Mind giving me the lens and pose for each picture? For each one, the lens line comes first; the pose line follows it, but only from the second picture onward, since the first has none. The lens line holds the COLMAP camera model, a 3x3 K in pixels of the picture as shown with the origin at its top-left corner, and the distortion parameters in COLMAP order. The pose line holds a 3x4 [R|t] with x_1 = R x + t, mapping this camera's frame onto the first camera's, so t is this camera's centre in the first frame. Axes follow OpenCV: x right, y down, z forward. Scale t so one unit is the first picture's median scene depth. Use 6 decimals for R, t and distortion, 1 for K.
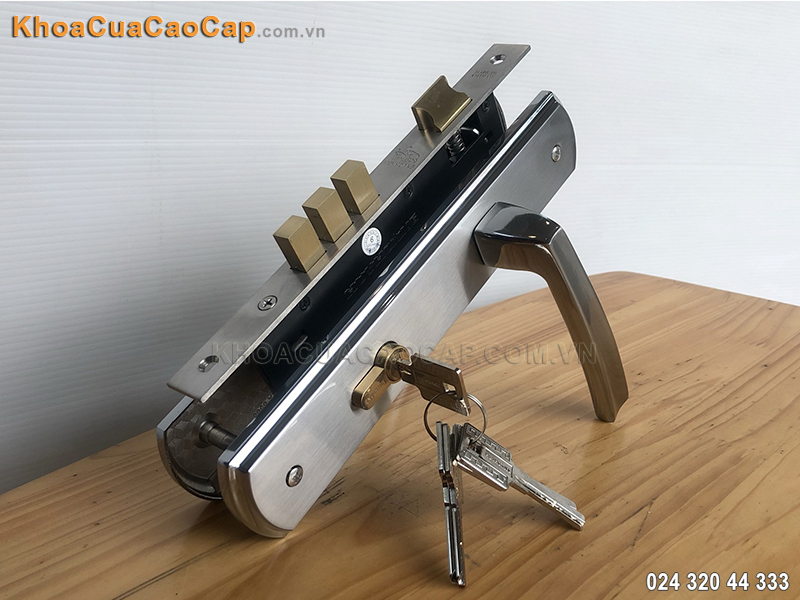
lens RADIAL K [[711.5, 0, 389.8], [0, 711.5, 272.2], [0, 0, 1]] dist [0.094285, -0.168969]
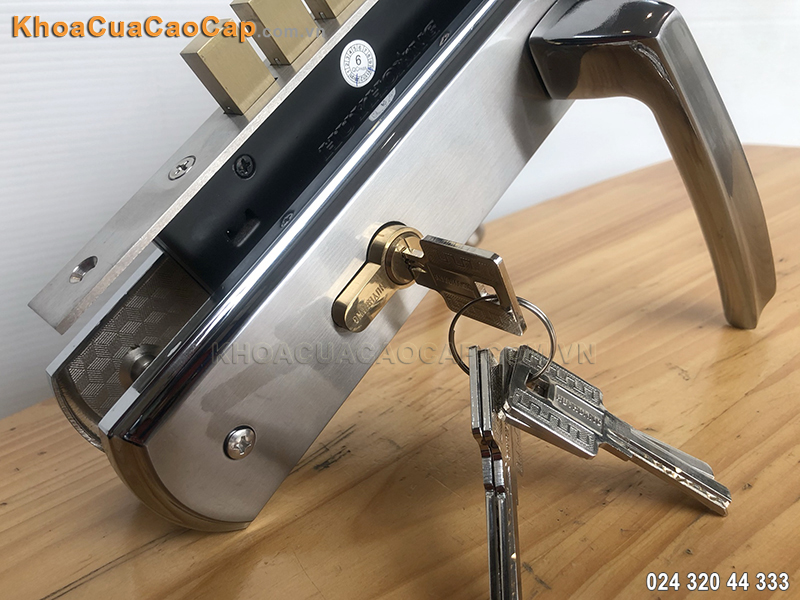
lens RADIAL K [[711.5, 0, 389.8], [0, 711.5, 272.2], [0, 0, 1]] dist [0.094285, -0.168969]
pose [[0.991117, -0.052729, -0.122092, 0.071319], [0.067138, 0.990849, 0.117089, 0.068571], [0.114801, -0.124246, 0.985588, 0.387737]]
